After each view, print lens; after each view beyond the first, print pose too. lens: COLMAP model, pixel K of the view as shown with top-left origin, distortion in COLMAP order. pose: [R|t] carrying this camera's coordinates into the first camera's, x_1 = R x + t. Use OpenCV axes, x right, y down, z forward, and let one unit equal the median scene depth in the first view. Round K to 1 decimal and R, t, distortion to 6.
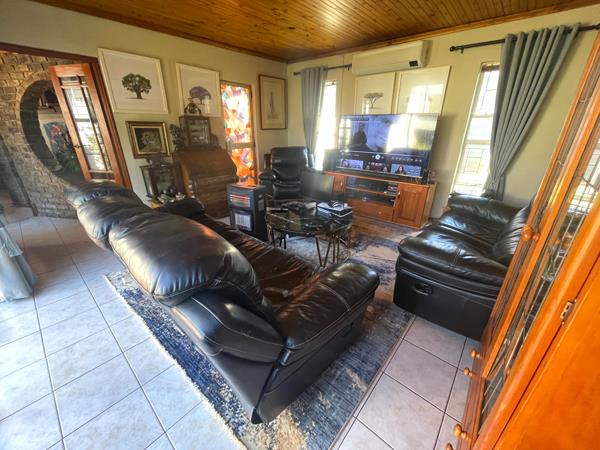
lens RADIAL K [[240.6, 0, 299.3], [0, 240.6, 223.4], [0, 0, 1]] dist [-0.002297, -0.000375]
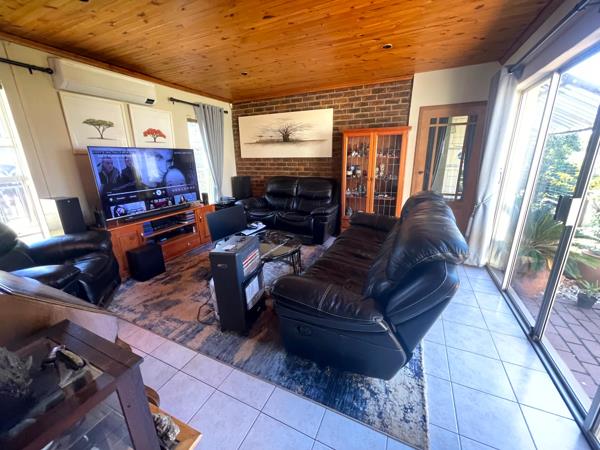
lens RADIAL K [[240.6, 0, 300.1], [0, 240.6, 224.8], [0, 0, 1]] dist [-0.002297, -0.000375]
pose [[-0.280784, -0.262460, 0.923188, -0.690213], [0.371264, 0.857302, 0.356647, -0.295421], [-0.885056, 0.442887, -0.143274, 0.704149]]
